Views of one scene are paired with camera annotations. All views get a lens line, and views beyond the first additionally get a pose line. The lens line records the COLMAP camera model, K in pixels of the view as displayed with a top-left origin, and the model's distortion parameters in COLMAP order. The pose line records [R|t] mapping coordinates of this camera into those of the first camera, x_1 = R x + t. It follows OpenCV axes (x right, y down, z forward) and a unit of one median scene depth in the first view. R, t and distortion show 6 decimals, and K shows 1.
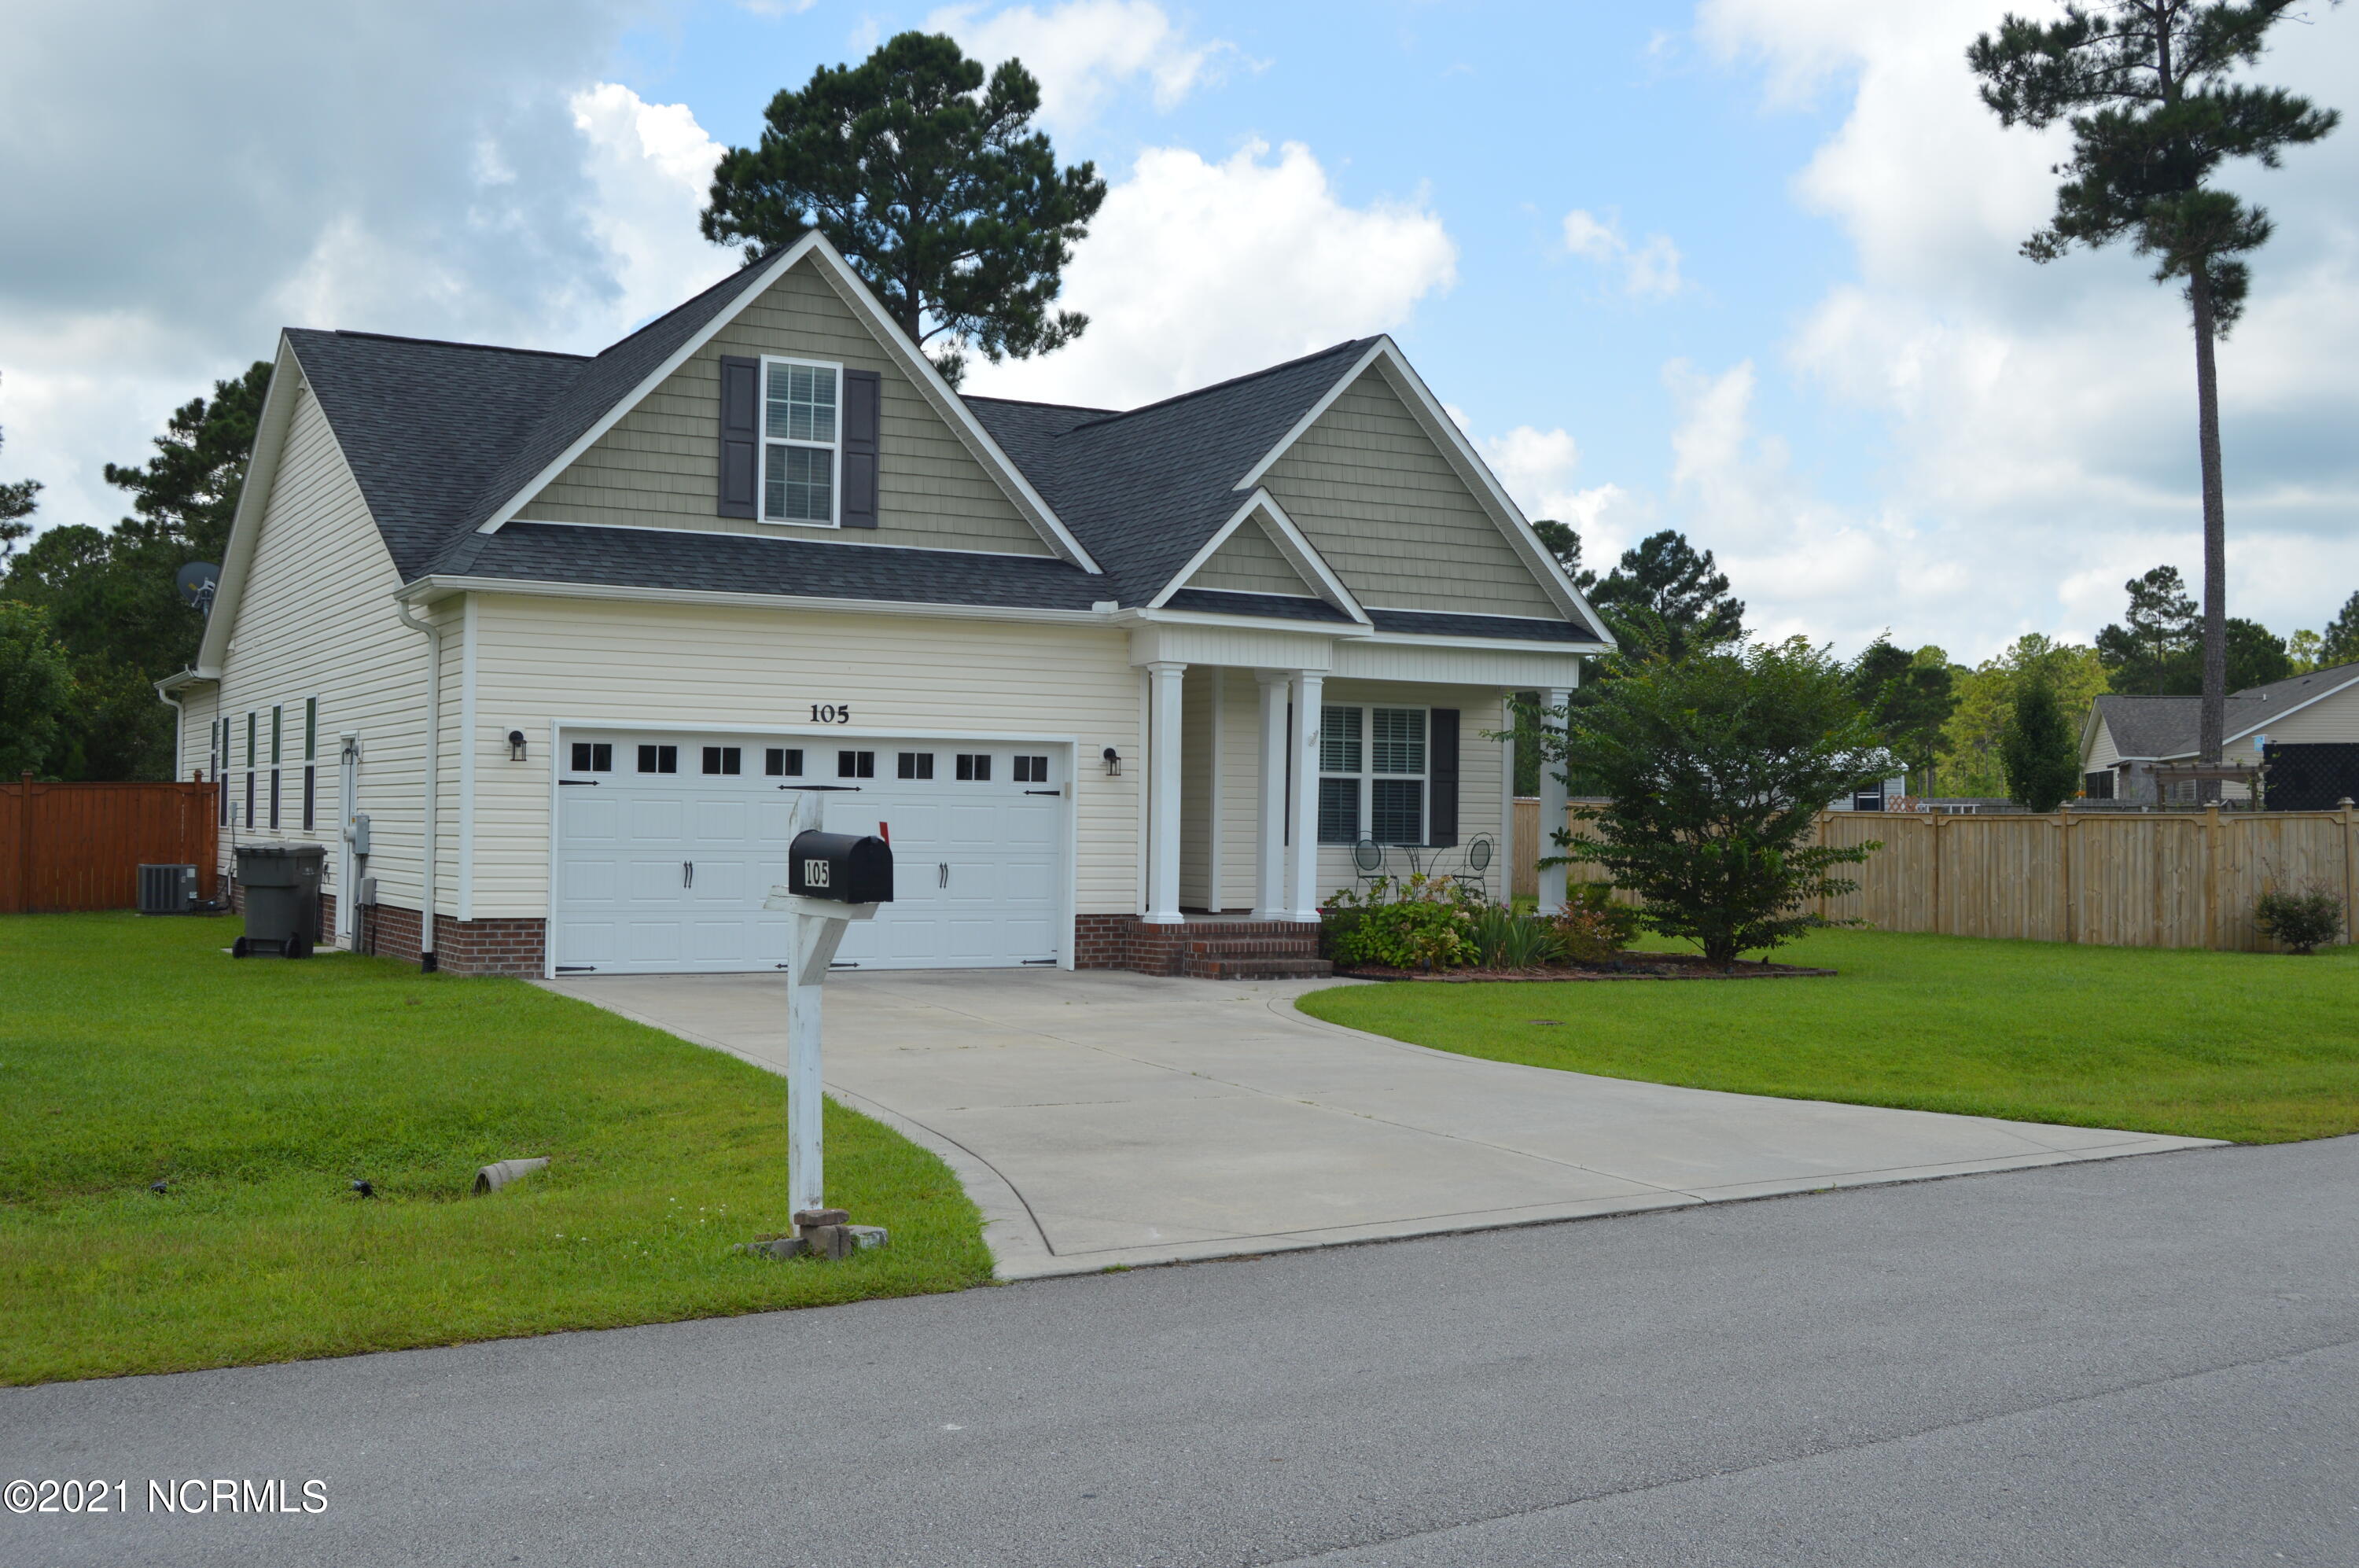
lens RADIAL K [[2418.4, 0, 1187.5], [0, 2418.4, 764.1], [0, 0, 1]] dist [-0.075227, 0.030964]
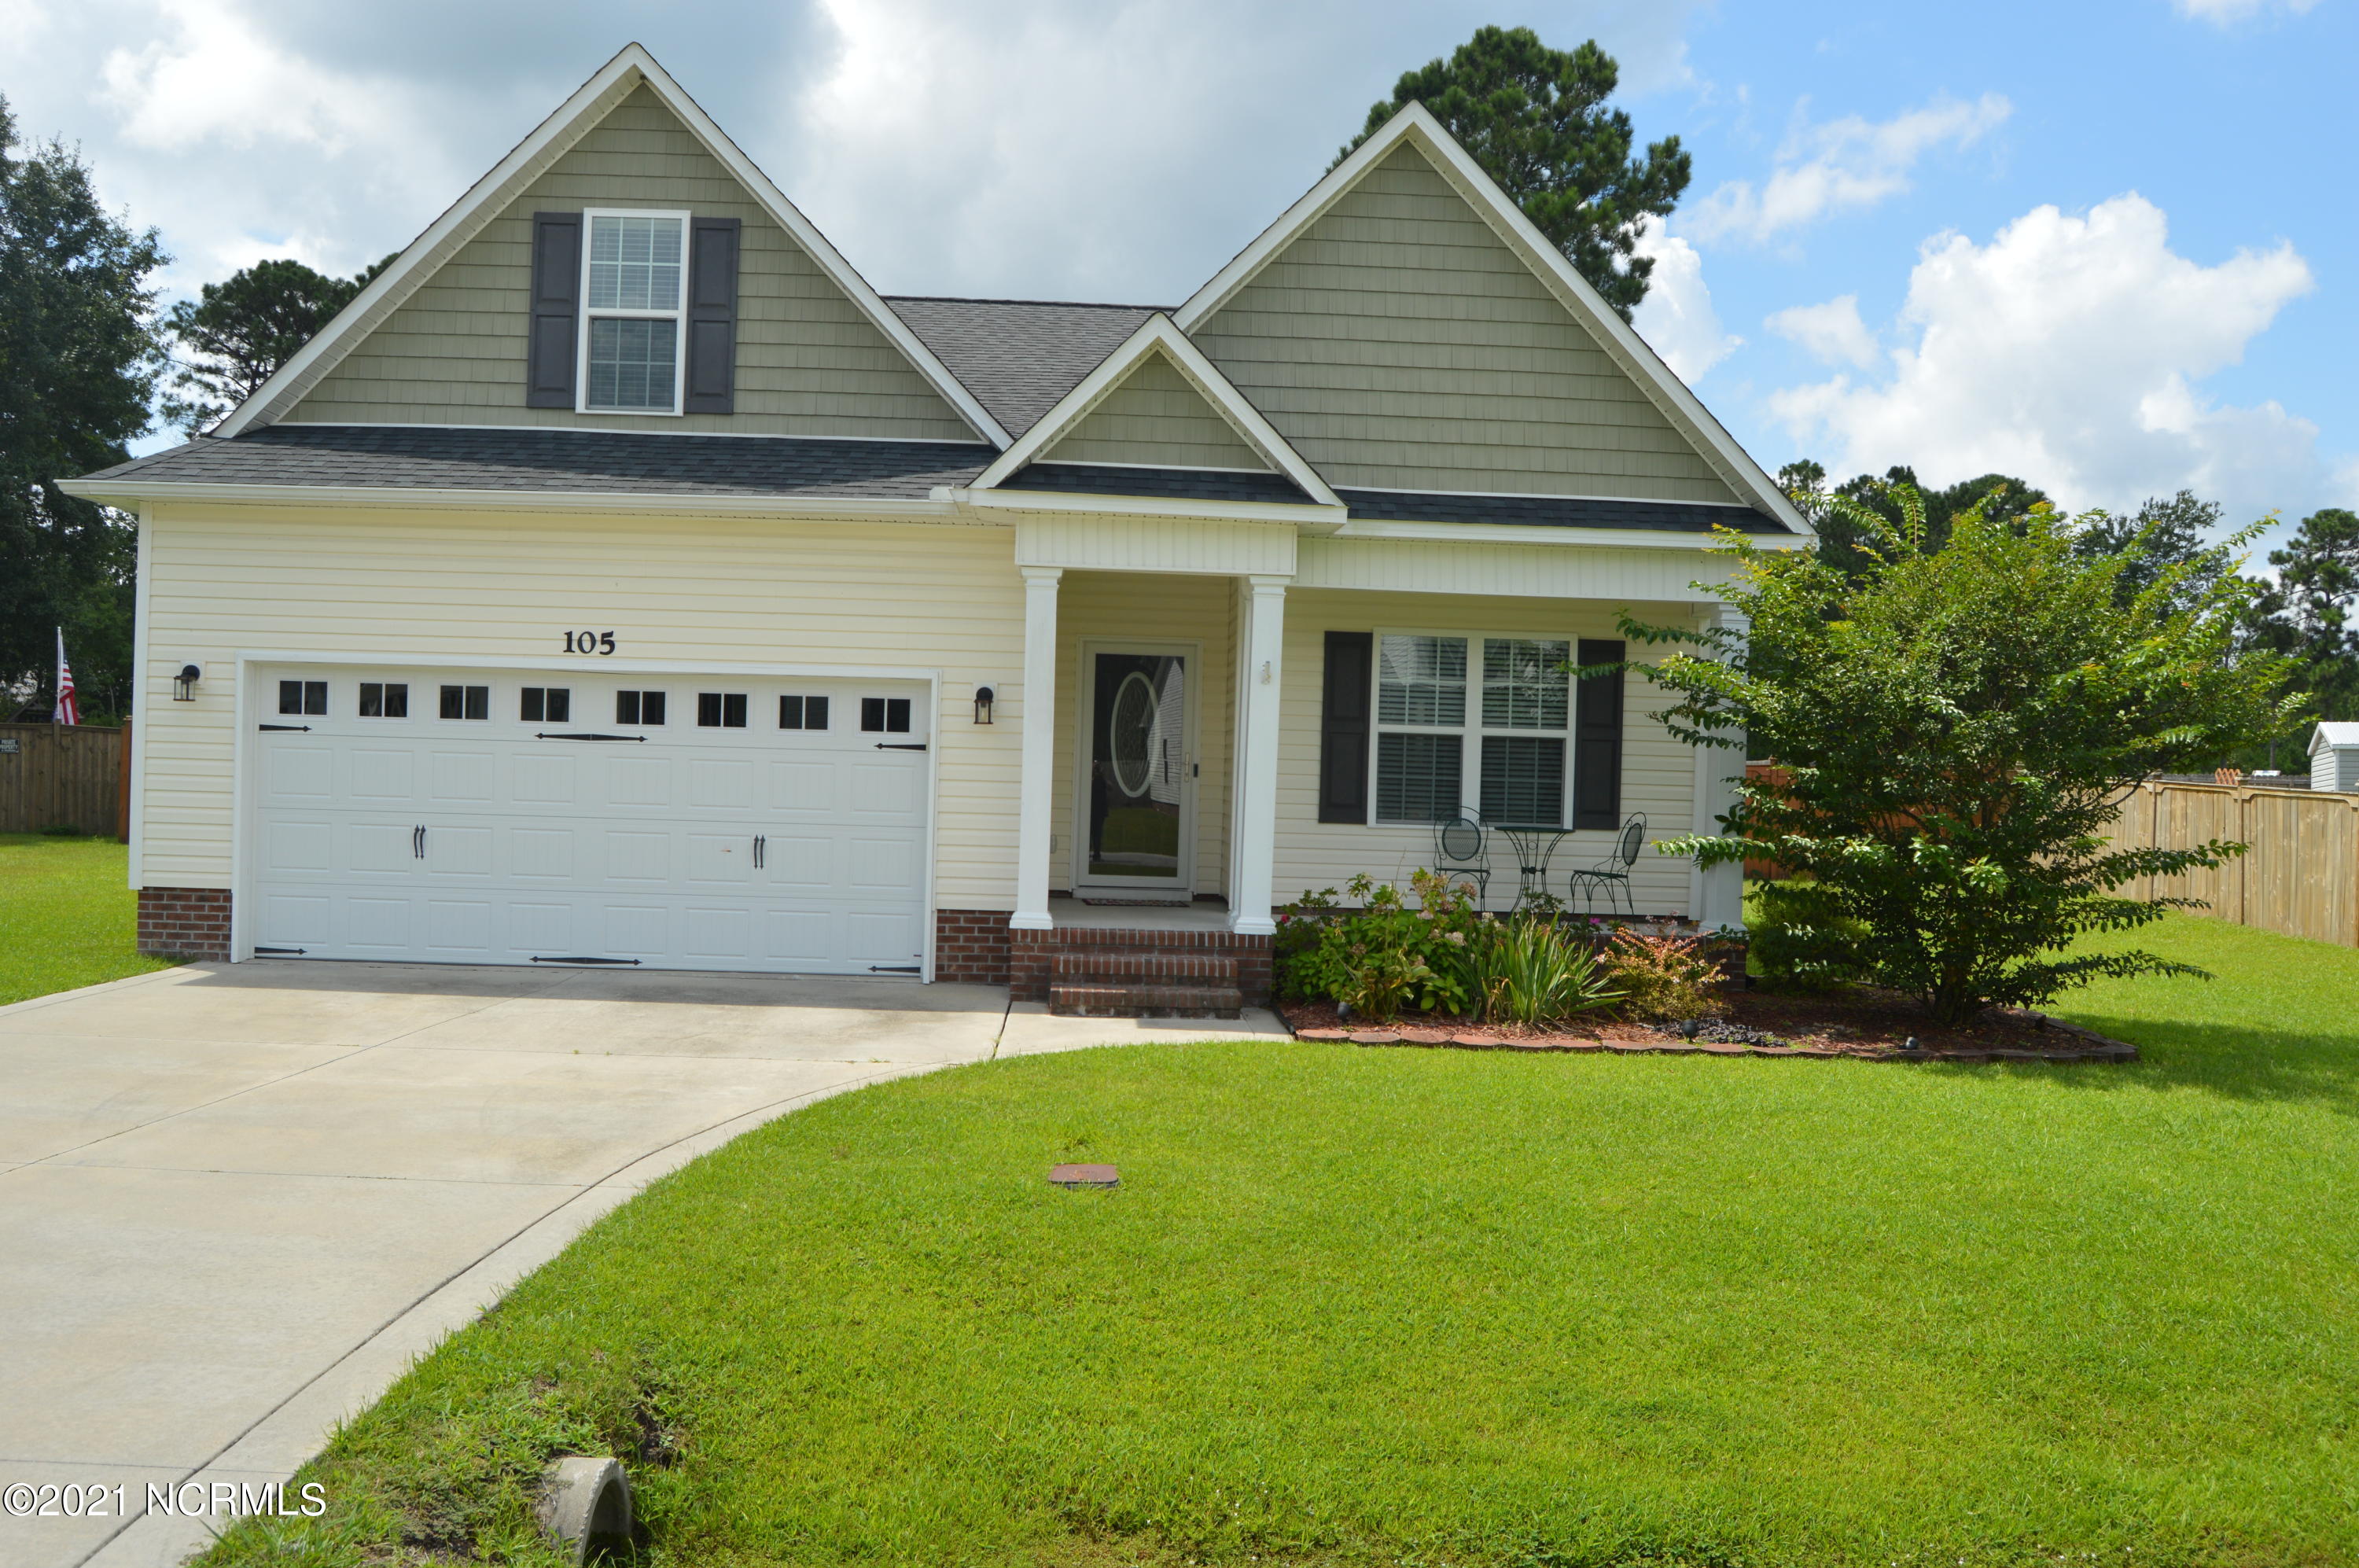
lens RADIAL K [[1869.8, 0, 1165.5], [0, 1869.8, 783.3], [0, 0, 1]] dist [-0.092232, 0.037608]
pose [[0.896881, 0.015895, -0.441986, 0.272488], [-0.006407, 0.999716, 0.022952, 0.009347], [0.442225, -0.017754, 0.896728, 0.512401]]
